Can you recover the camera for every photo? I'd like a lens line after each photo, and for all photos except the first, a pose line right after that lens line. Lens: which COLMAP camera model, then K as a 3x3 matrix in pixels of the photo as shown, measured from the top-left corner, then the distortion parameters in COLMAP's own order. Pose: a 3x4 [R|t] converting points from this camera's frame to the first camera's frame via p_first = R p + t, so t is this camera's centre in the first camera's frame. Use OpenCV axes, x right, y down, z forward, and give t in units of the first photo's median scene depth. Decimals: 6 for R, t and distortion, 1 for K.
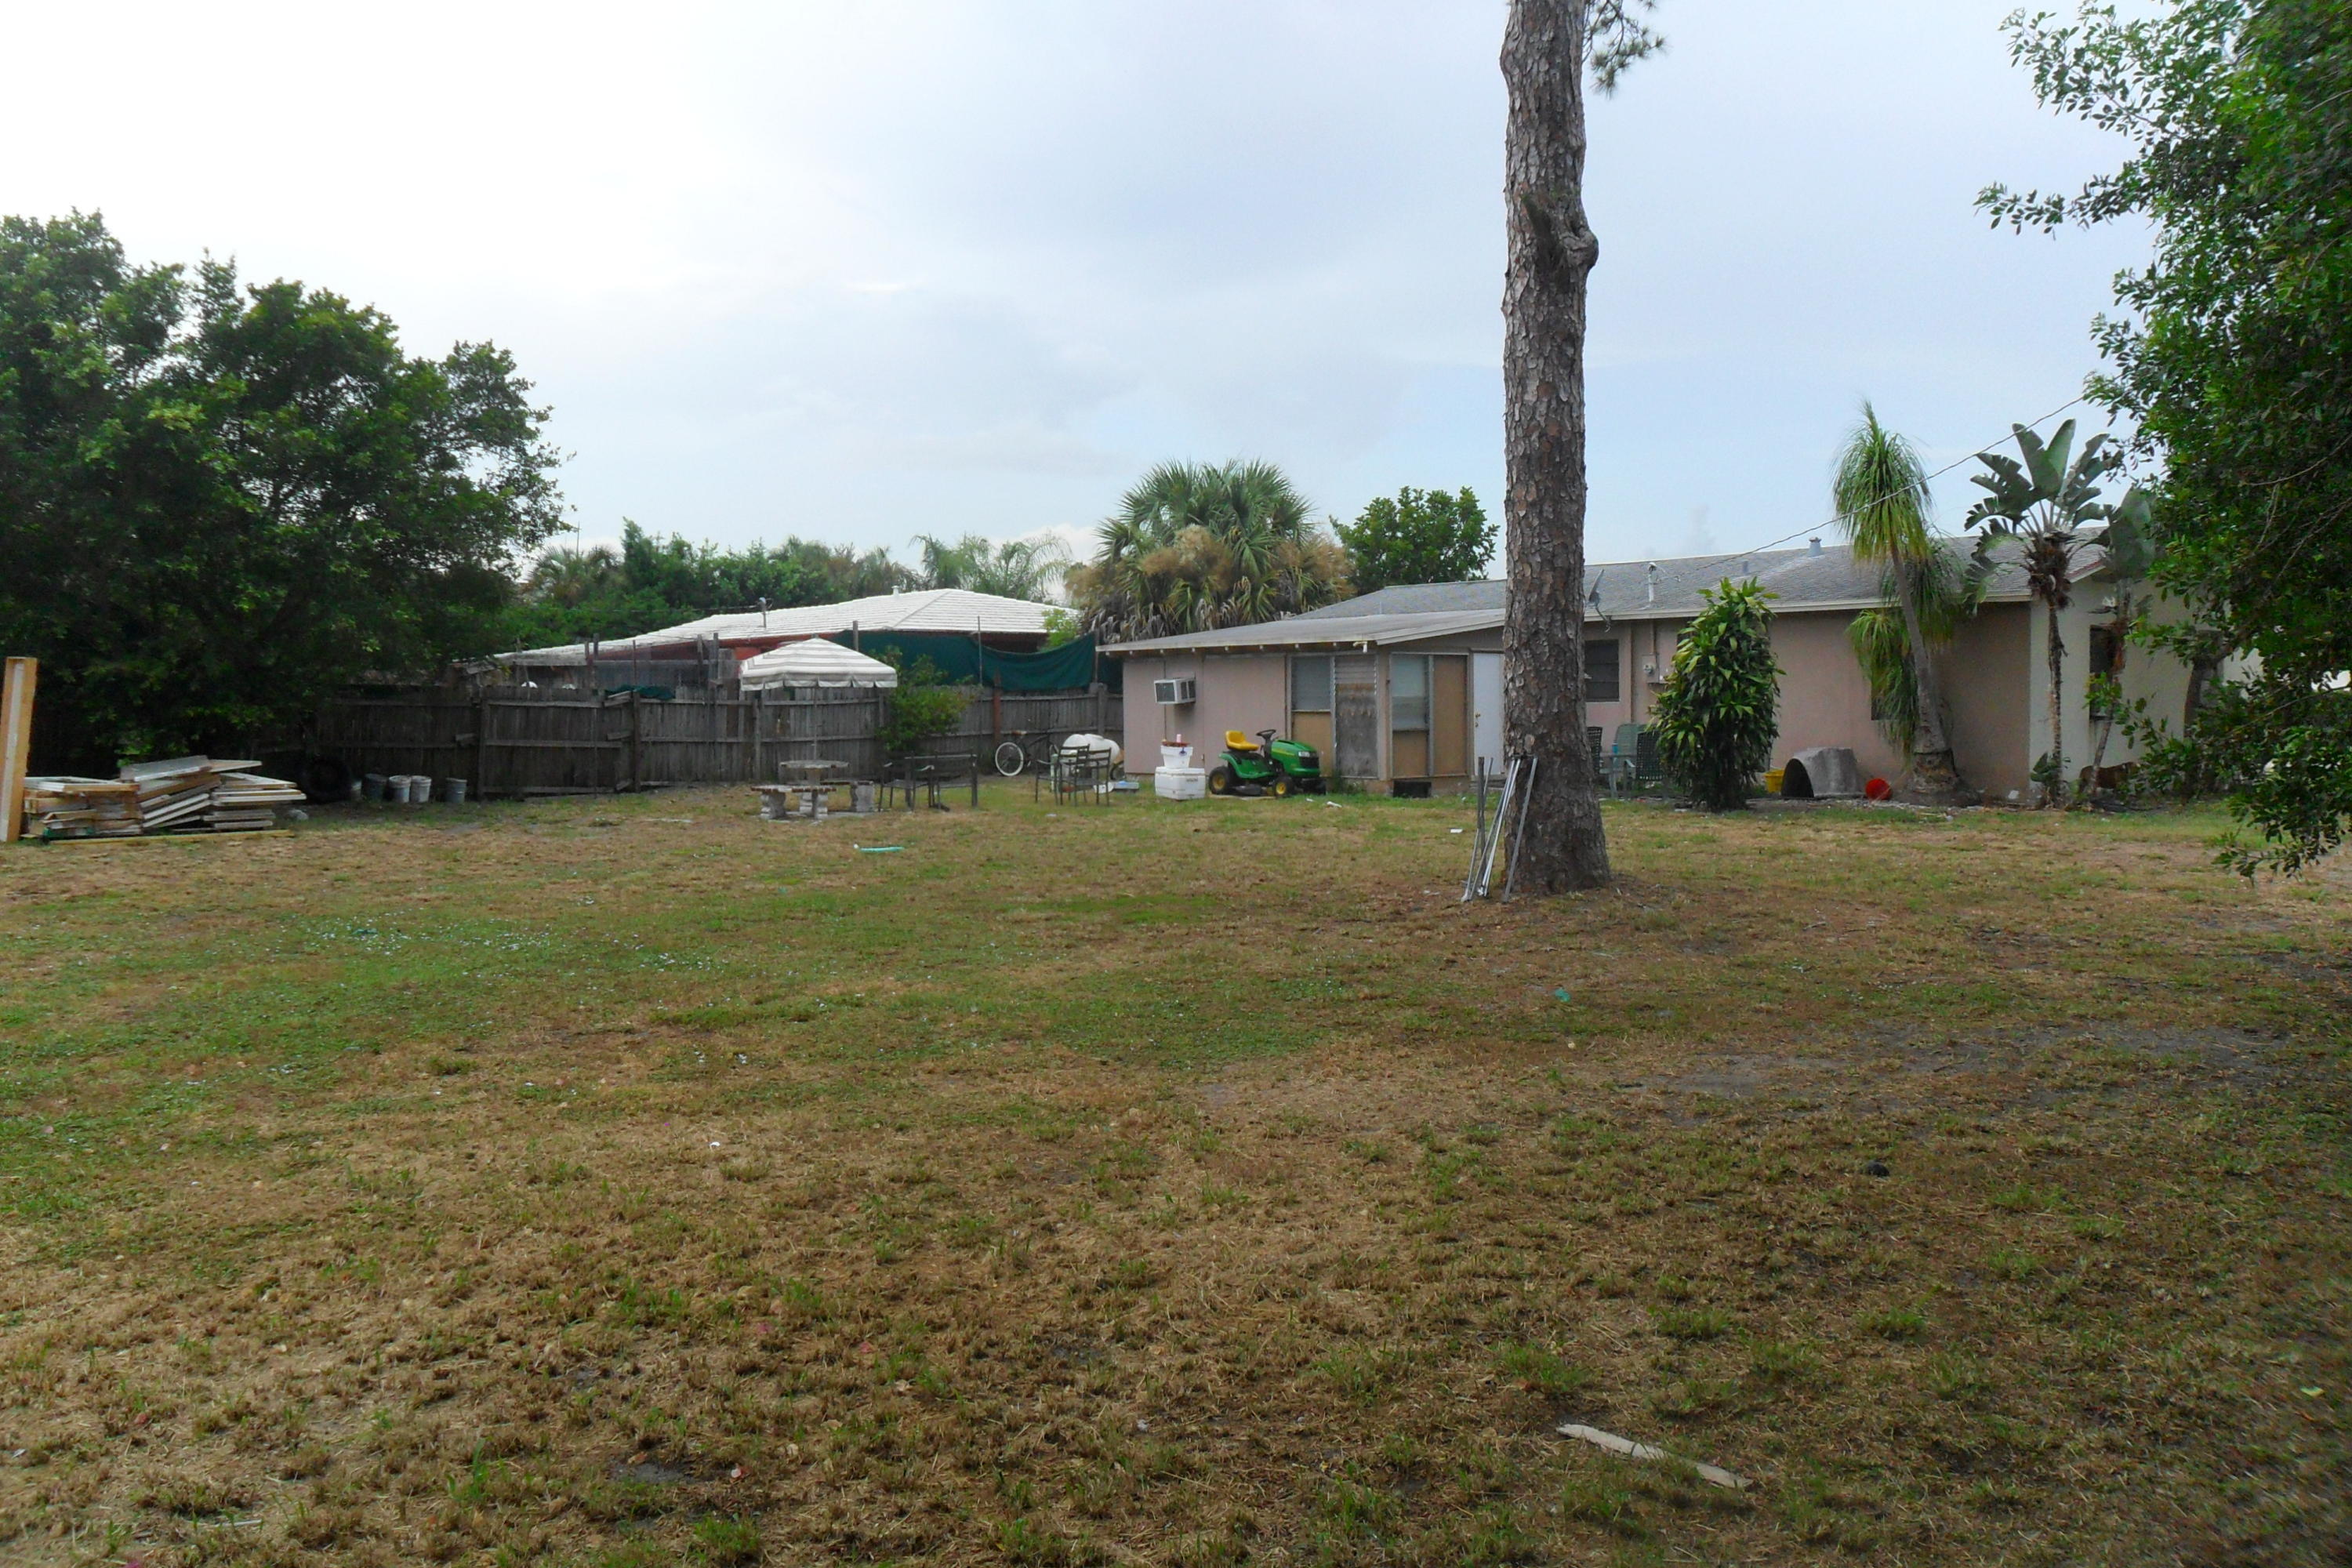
lens RADIAL K [[1895.5, 0, 1197.0], [0, 1895.5, 781.3], [0, 0, 1]] dist [-0.032806, 0.007720]
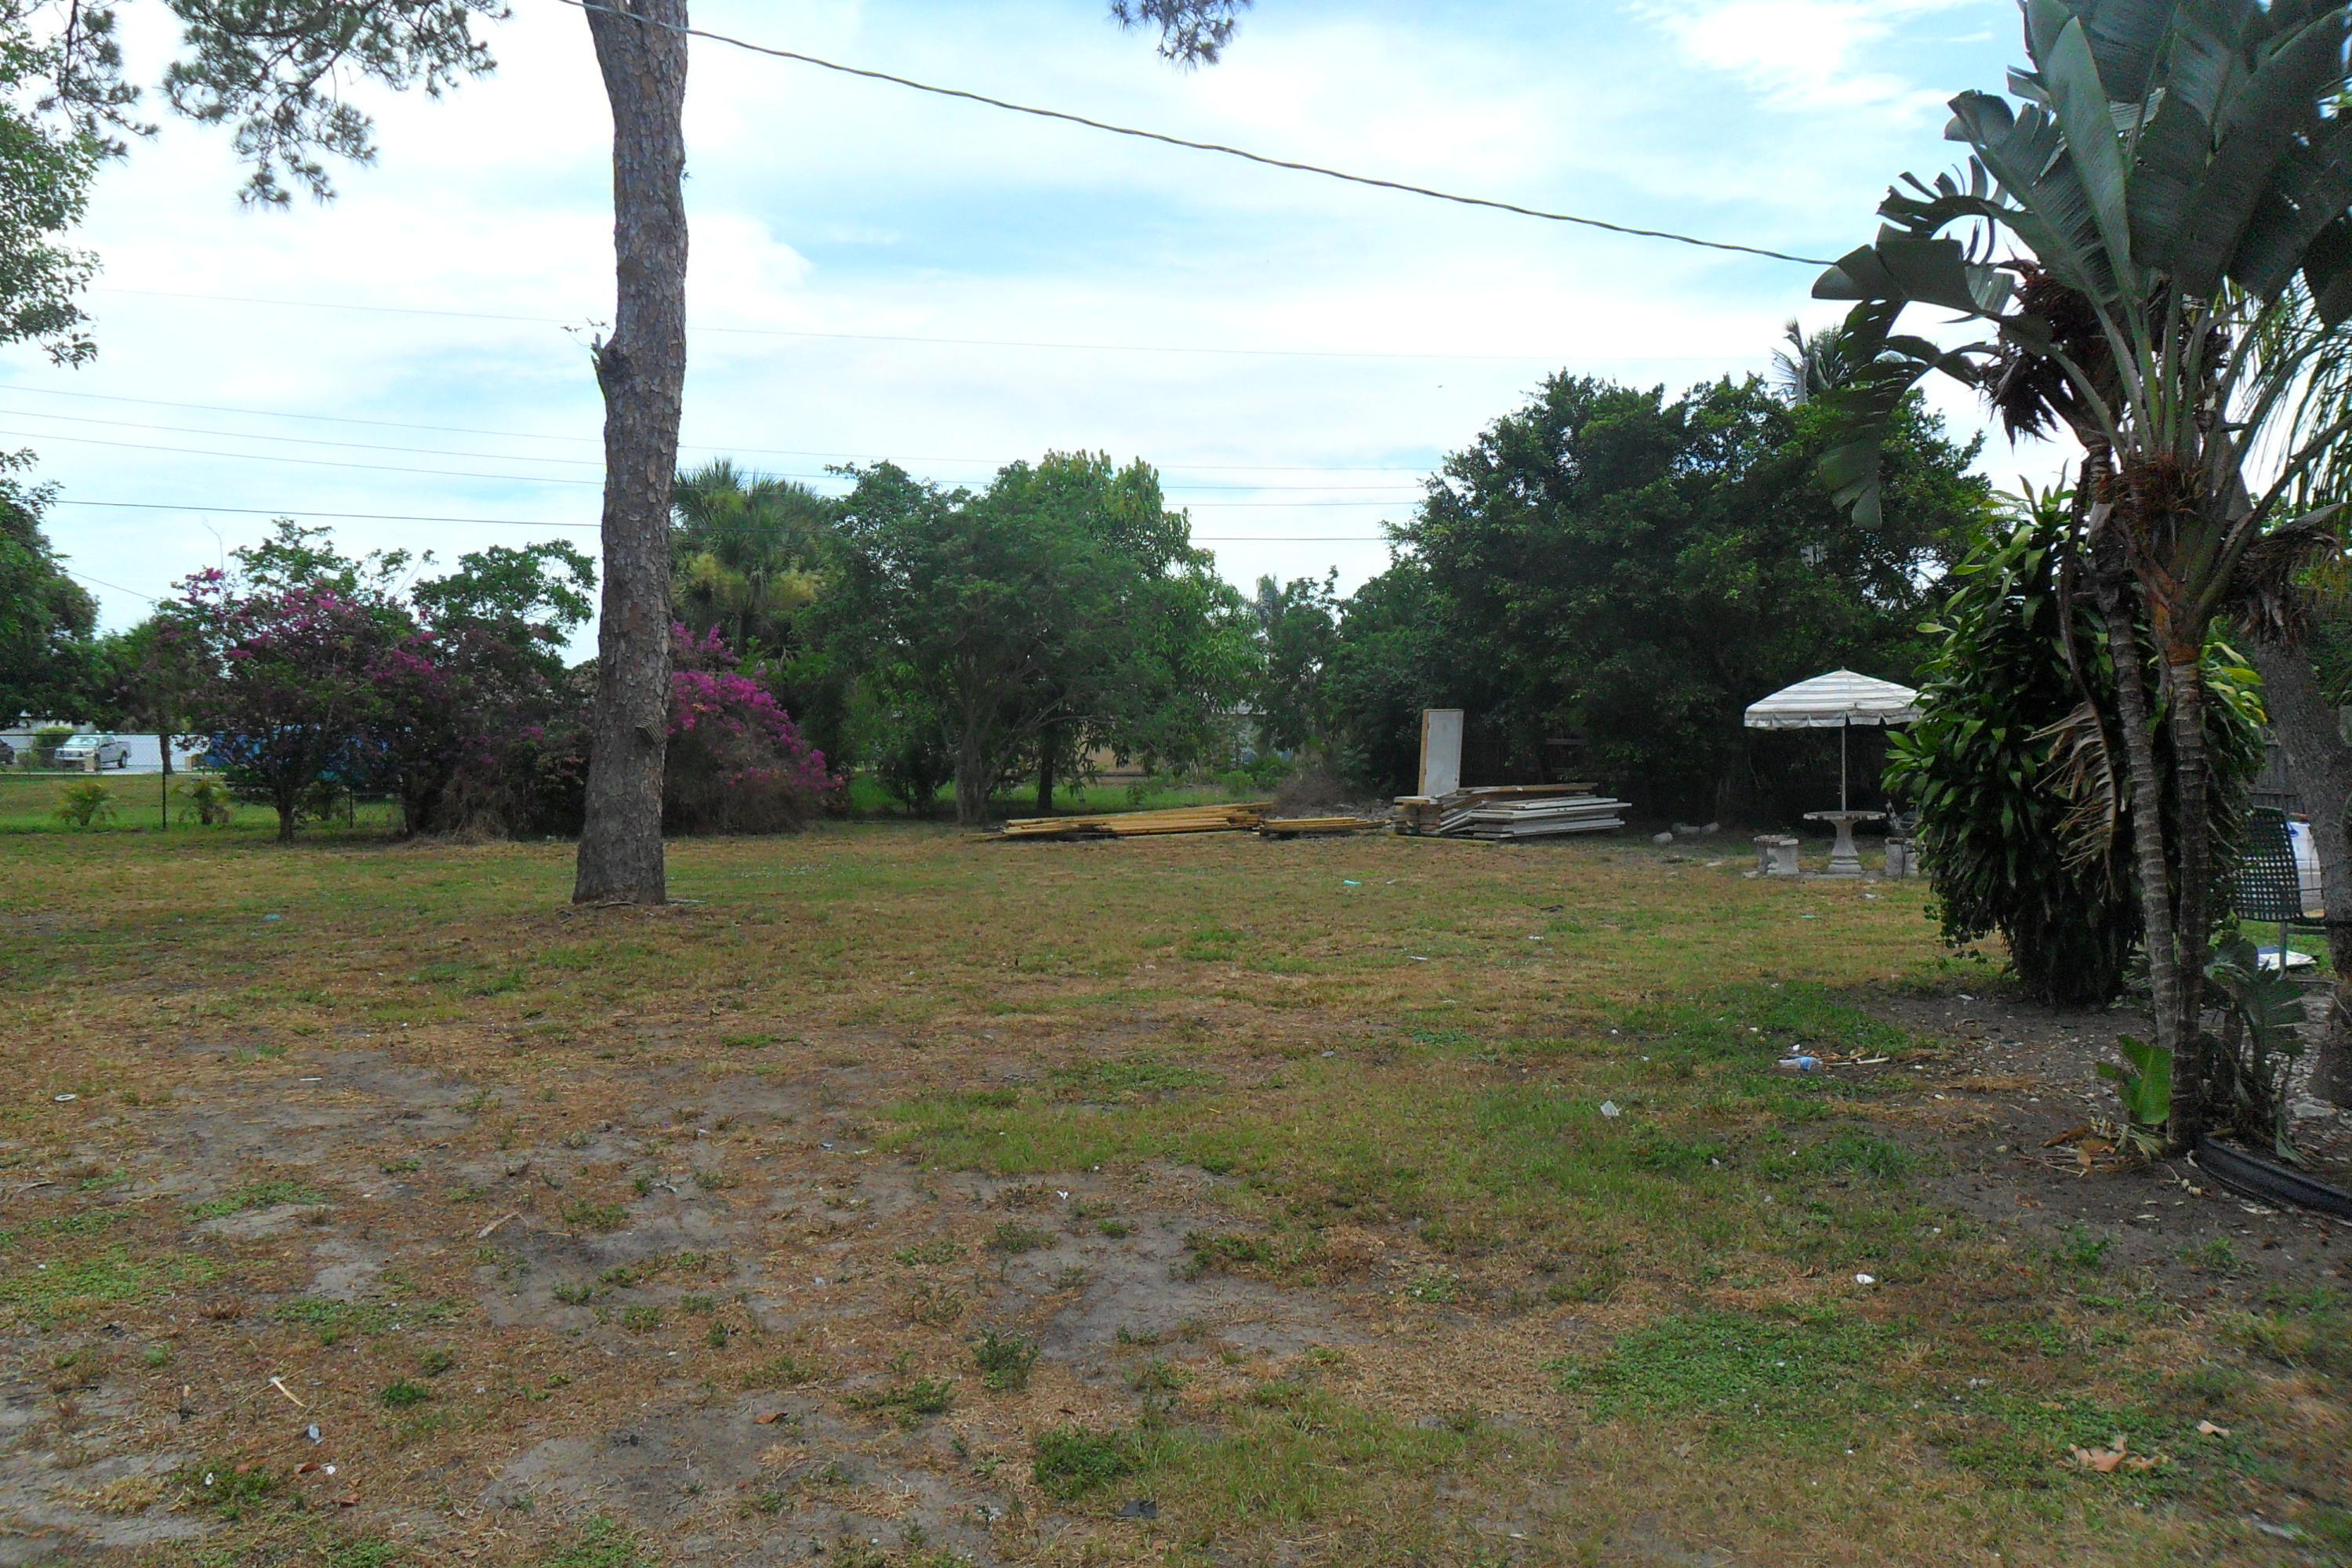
lens RADIAL K [[1917.2, 0, 1165.9], [0, 1917.2, 789.7], [0, 0, 1]] dist [-0.032284, 0.005799]
pose [[-0.145689, 0.029885, -0.988879, 0.689497], [-0.040874, 0.998508, 0.036198, -0.039037], [0.988486, 0.045693, -0.144250, 0.801716]]
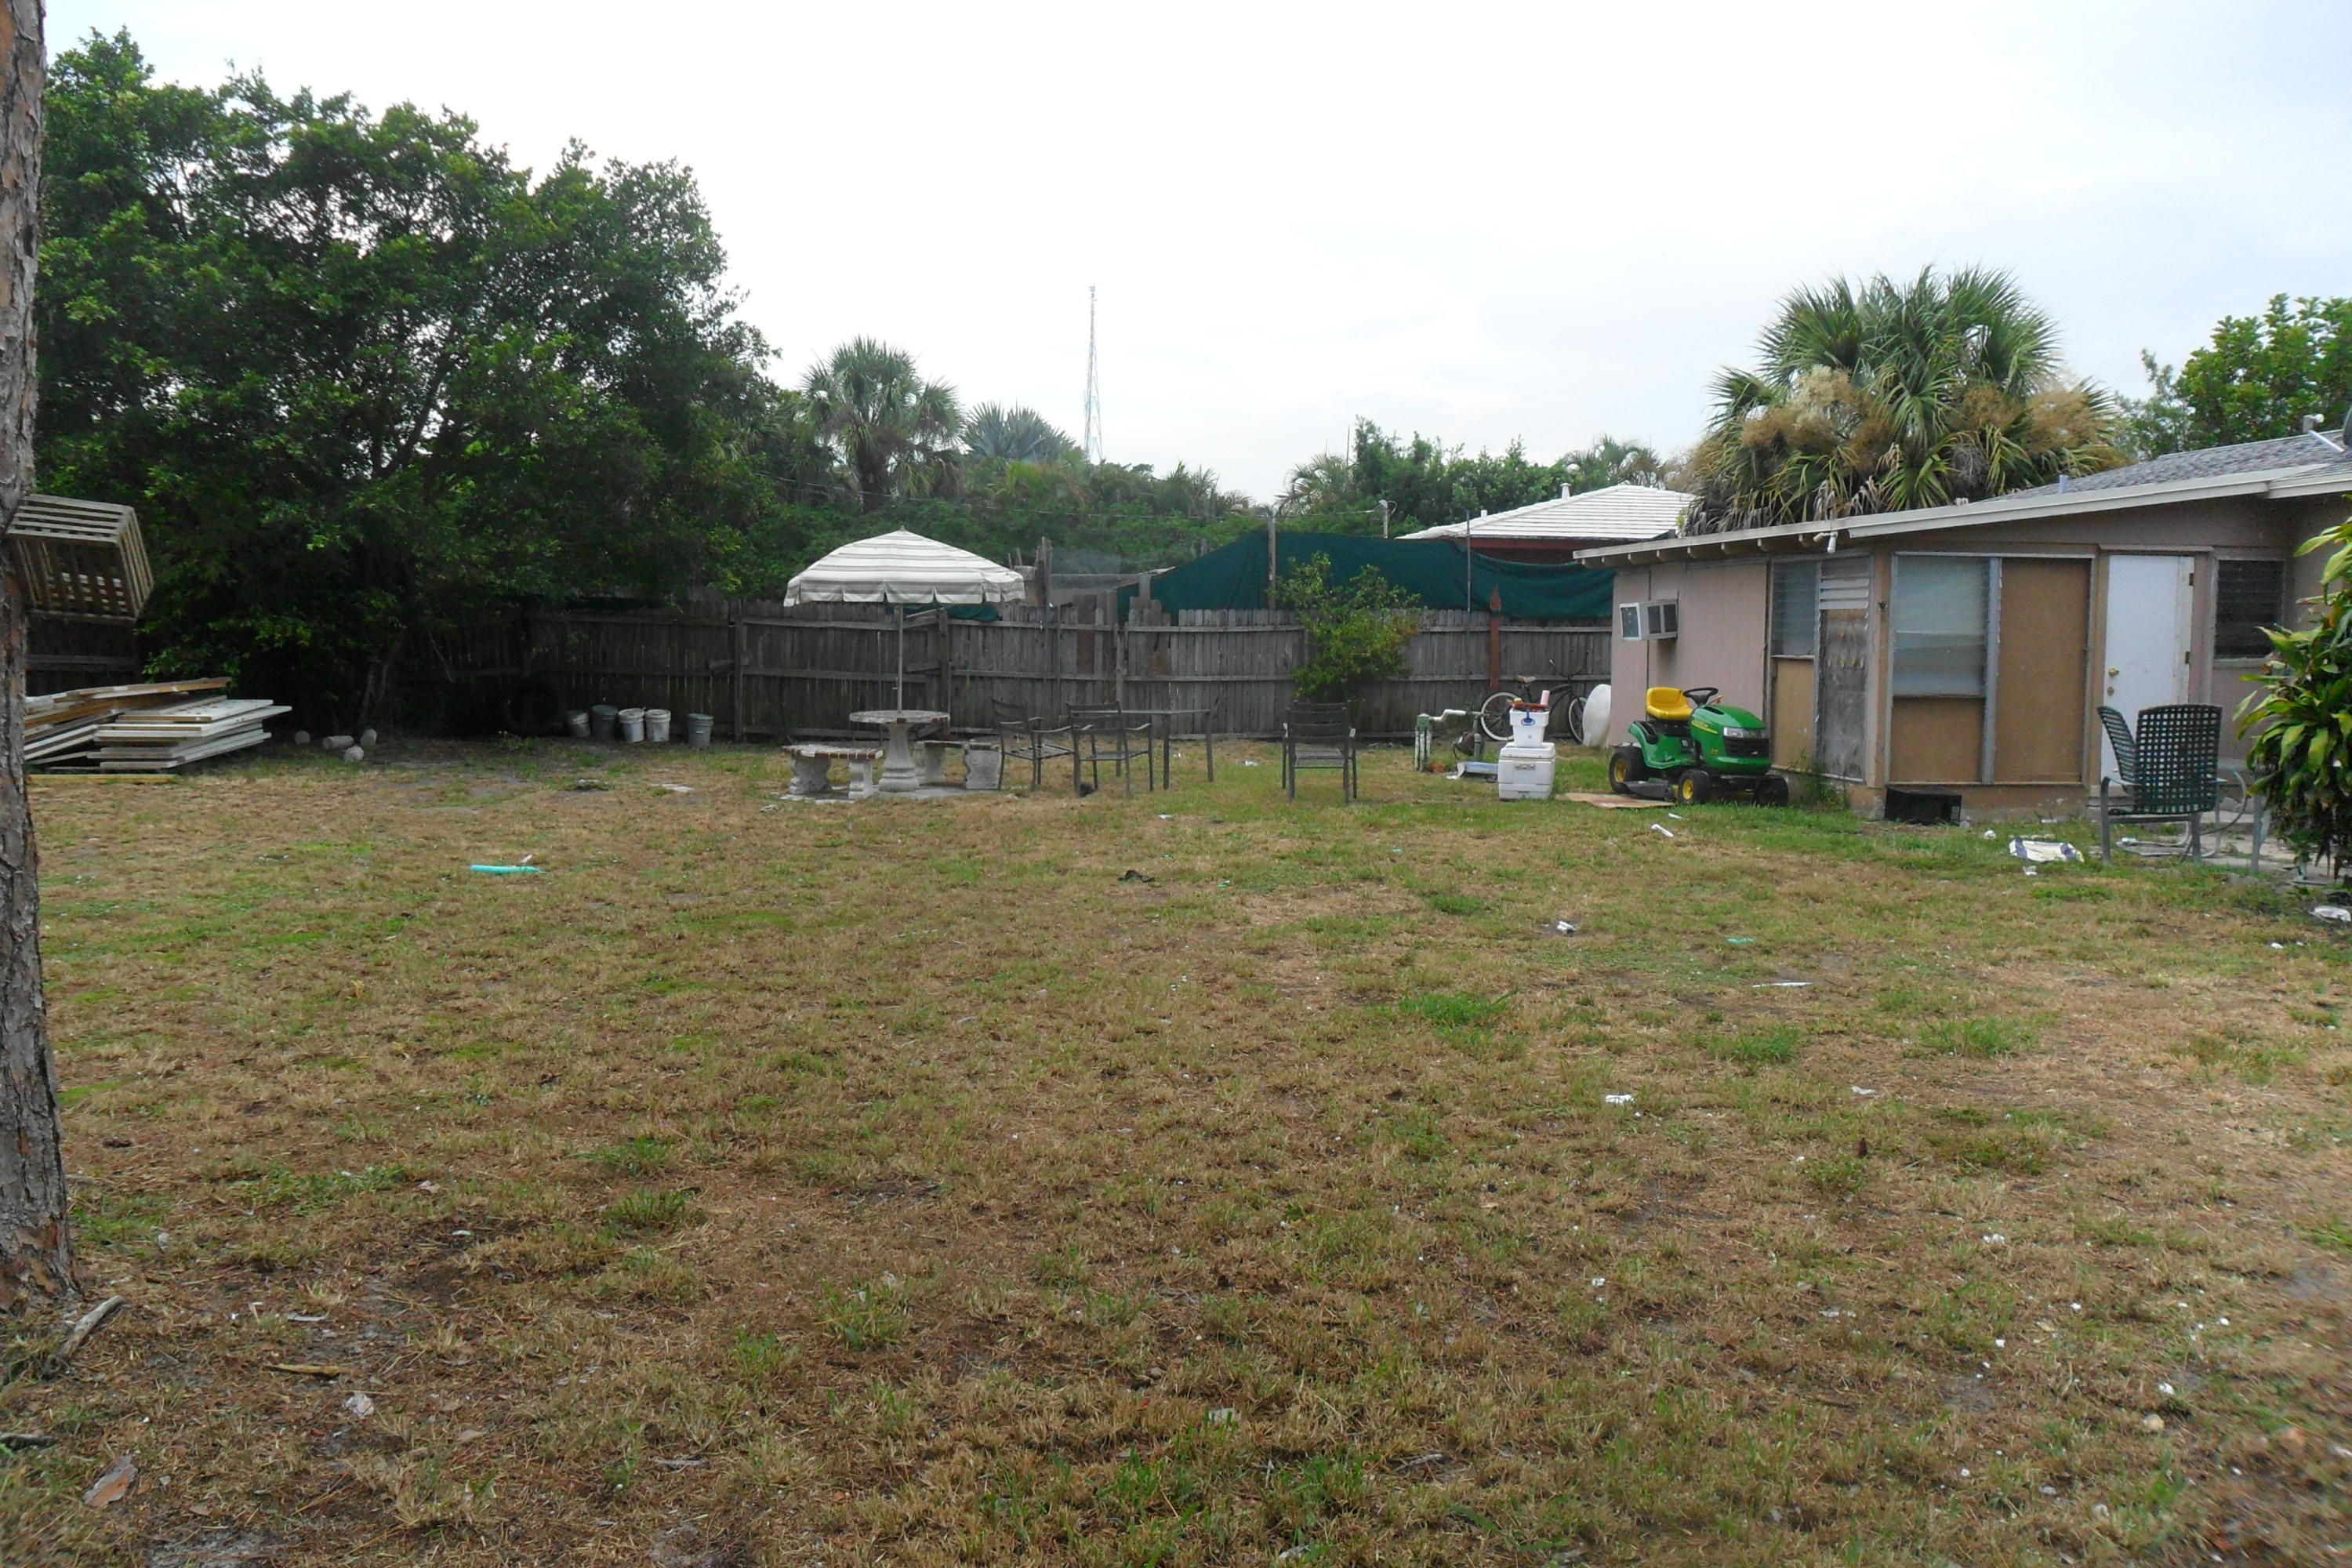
lens RADIAL K [[1915.6, 0, 1196.7], [0, 1915.6, 770.7], [0, 0, 1]] dist [-0.050474, 0.076939]
pose [[0.834316, 0.056870, -0.548345, 0.259756], [-0.041109, 0.998314, 0.040989, -0.021636], [0.549751, -0.011656, 0.835247, 0.473647]]
